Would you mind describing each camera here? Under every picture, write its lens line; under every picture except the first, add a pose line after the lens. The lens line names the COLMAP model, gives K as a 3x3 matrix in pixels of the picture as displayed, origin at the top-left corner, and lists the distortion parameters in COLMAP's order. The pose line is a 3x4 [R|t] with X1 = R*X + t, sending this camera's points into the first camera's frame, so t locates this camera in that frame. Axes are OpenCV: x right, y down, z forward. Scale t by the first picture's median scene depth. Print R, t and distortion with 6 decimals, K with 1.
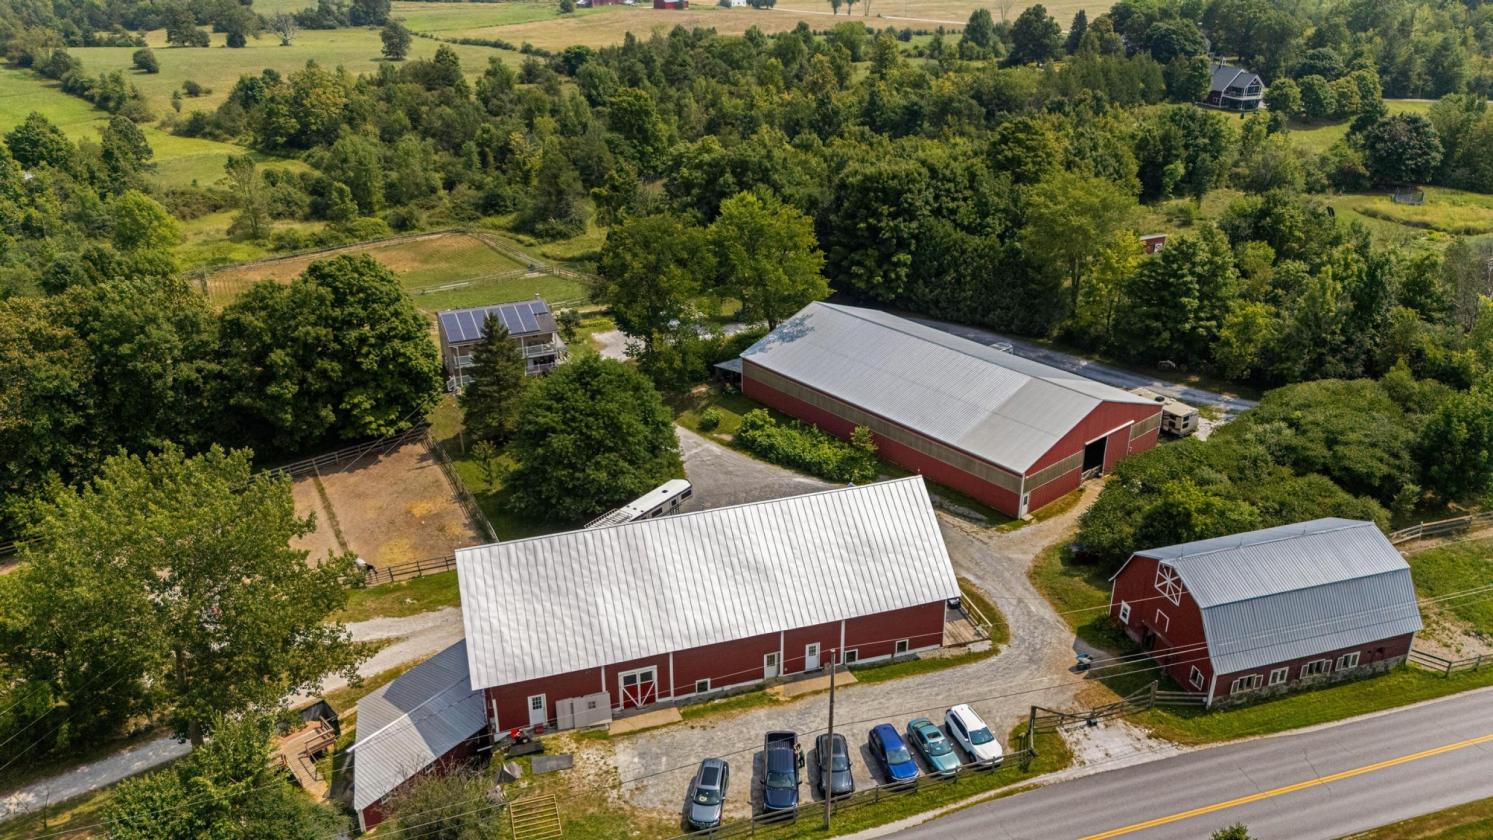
lens RADIAL K [[1108.4, 0, 746.5], [0, 1108.4, 420.0], [0, 0, 1]] dist [0.060493, -0.053831]
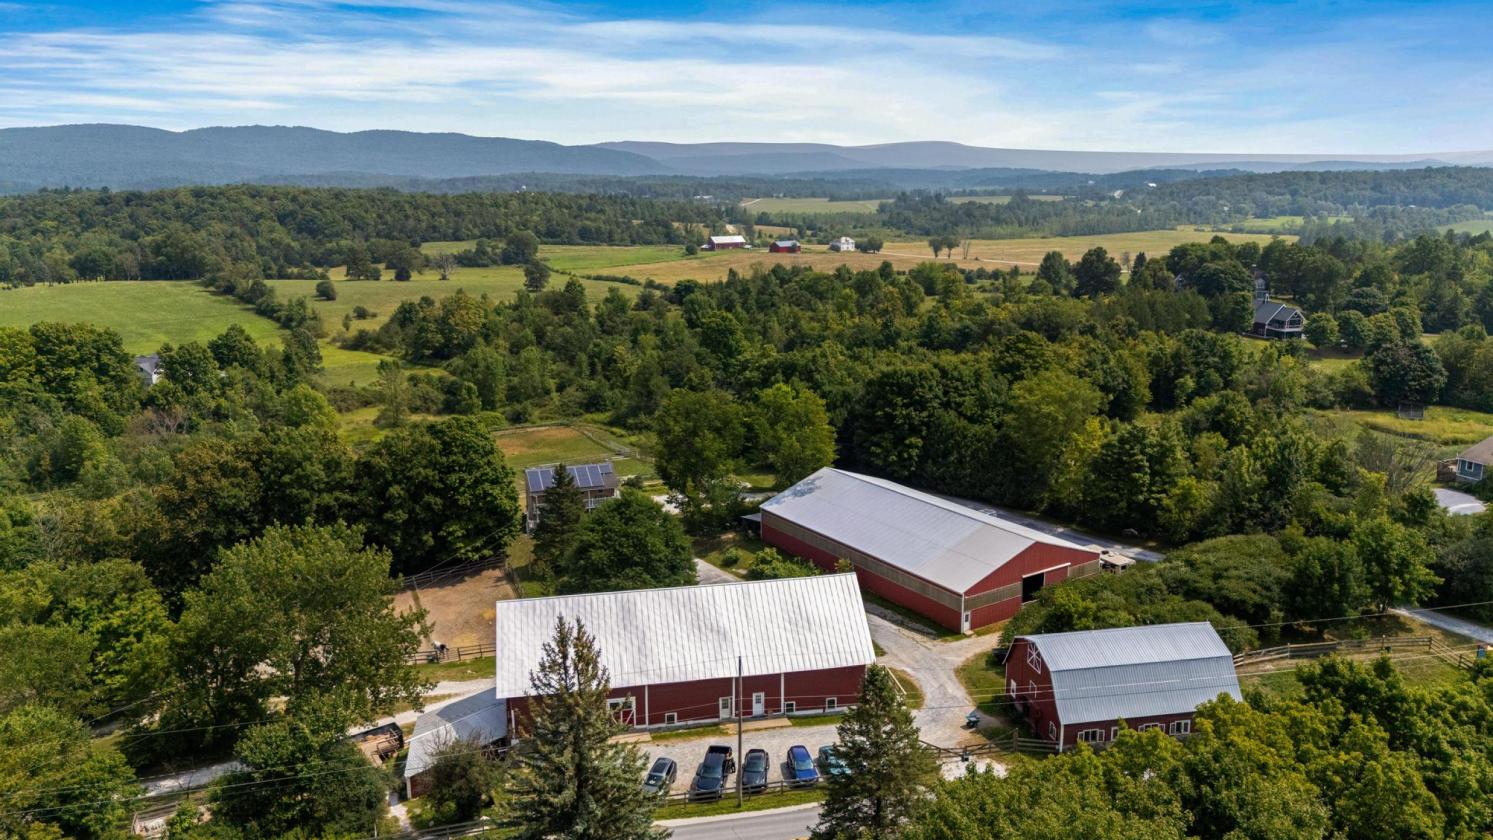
lens RADIAL K [[1107.6, 0, 747.4], [0, 1107.6, 402.4], [0, 0, 1]] dist [0.076821, -0.083718]
pose [[0.993764, 0.021726, -0.109368, 0.111933], [-0.045106, 0.975328, -0.216104, 0.093324], [0.101974, 0.219690, 0.970226, -0.210409]]
